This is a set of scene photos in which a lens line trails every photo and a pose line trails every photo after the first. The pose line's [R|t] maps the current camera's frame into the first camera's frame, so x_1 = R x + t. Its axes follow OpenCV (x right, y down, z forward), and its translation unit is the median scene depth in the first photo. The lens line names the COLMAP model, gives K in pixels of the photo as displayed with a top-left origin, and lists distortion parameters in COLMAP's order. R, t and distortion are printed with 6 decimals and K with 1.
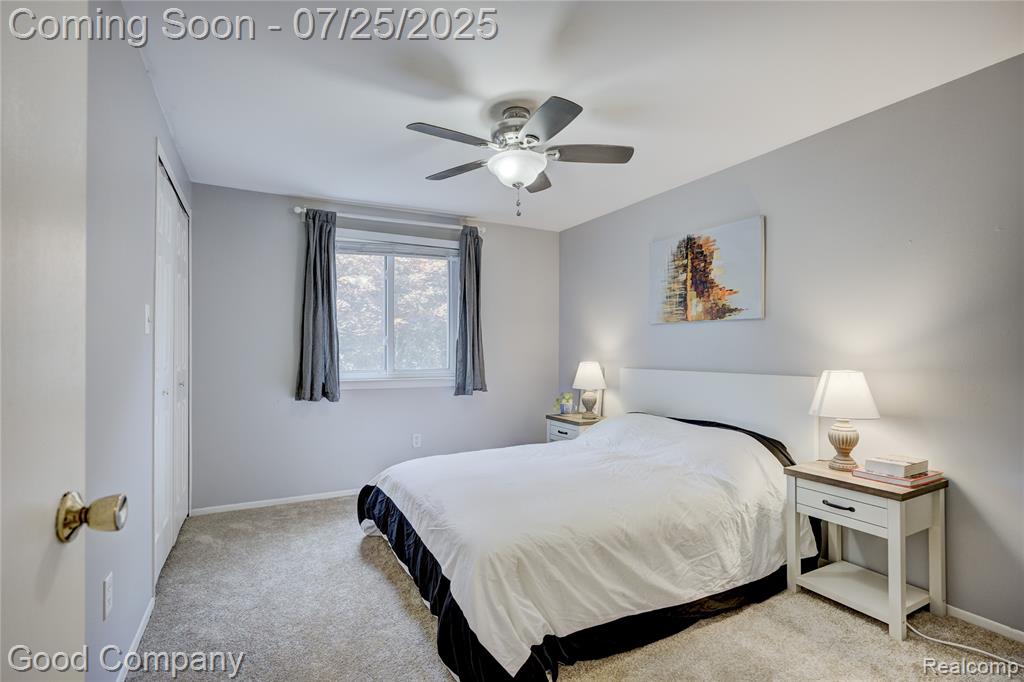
lens RADIAL K [[480.2, 0, 503.5], [0, 480.2, 343.6], [0, 0, 1]] dist [-0.010924, 0.000020]
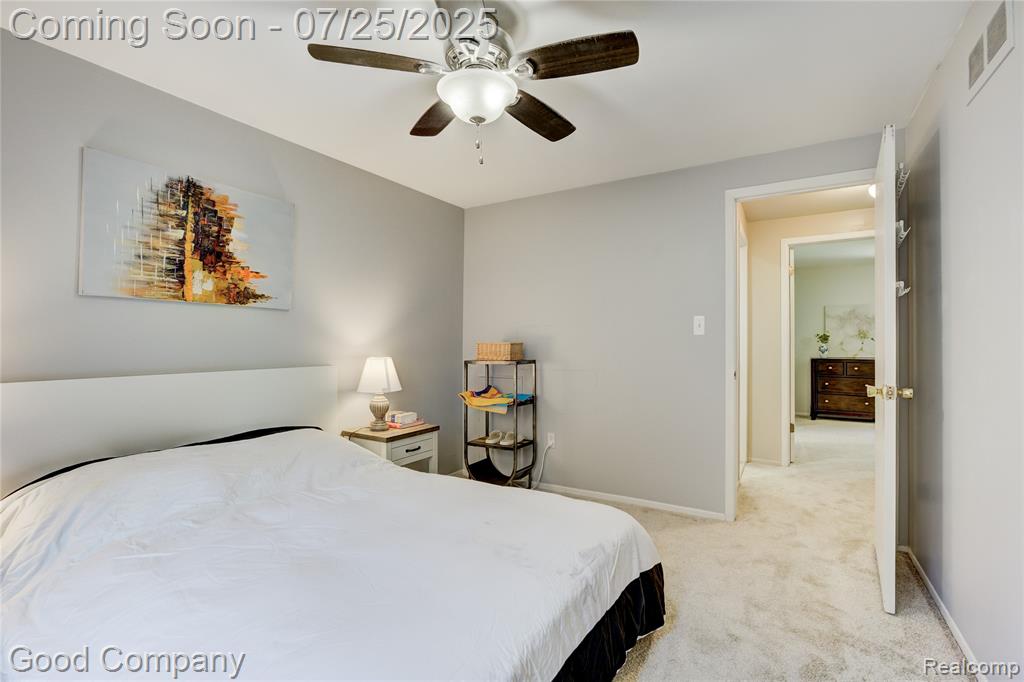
lens RADIAL K [[483.3, 0, 510.9], [0, 483.3, 343.8], [0, 0, 1]] dist [-0.002635, 0.000062]
pose [[-0.525915, 0.003228, 0.850531, -0.483046], [-0.002692, 0.999981, -0.005459, 0.018504], [-0.850533, -0.005161, -0.525897, 1.039590]]
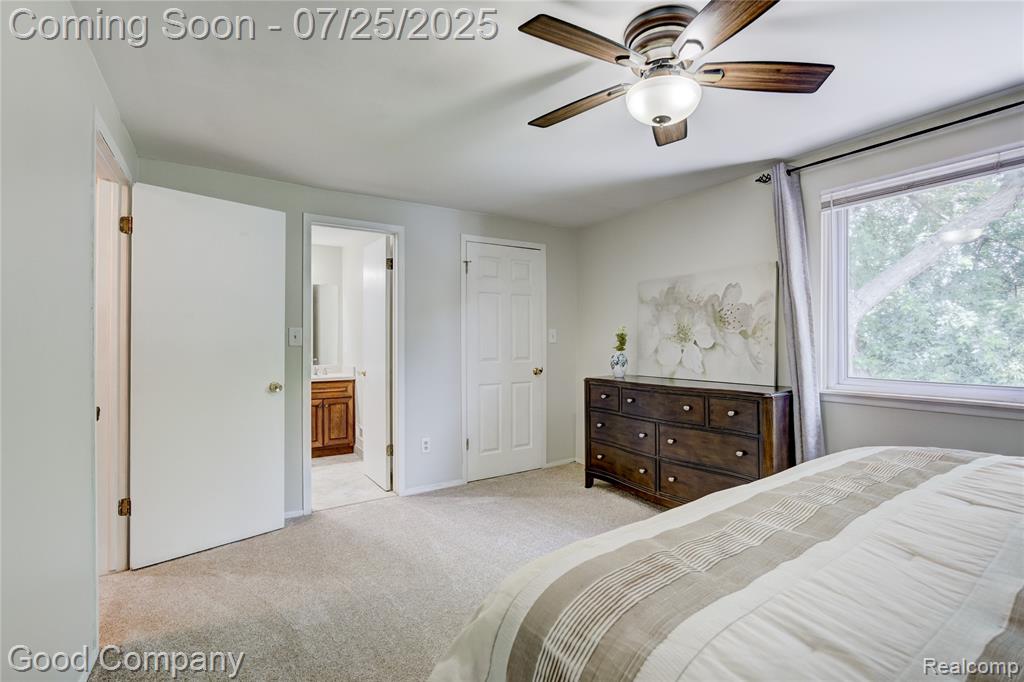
lens RADIAL K [[483.3, 0, 515.8], [0, 483.3, 337.6], [0, 0, 1]] dist [-0.002635, 0.000062]
pose [[-0.083651, 0.007865, 0.996464, -0.546152], [-0.003746, 0.999959, -0.008207, -0.021553], [-0.996488, -0.004419, -0.083618, -1.006310]]
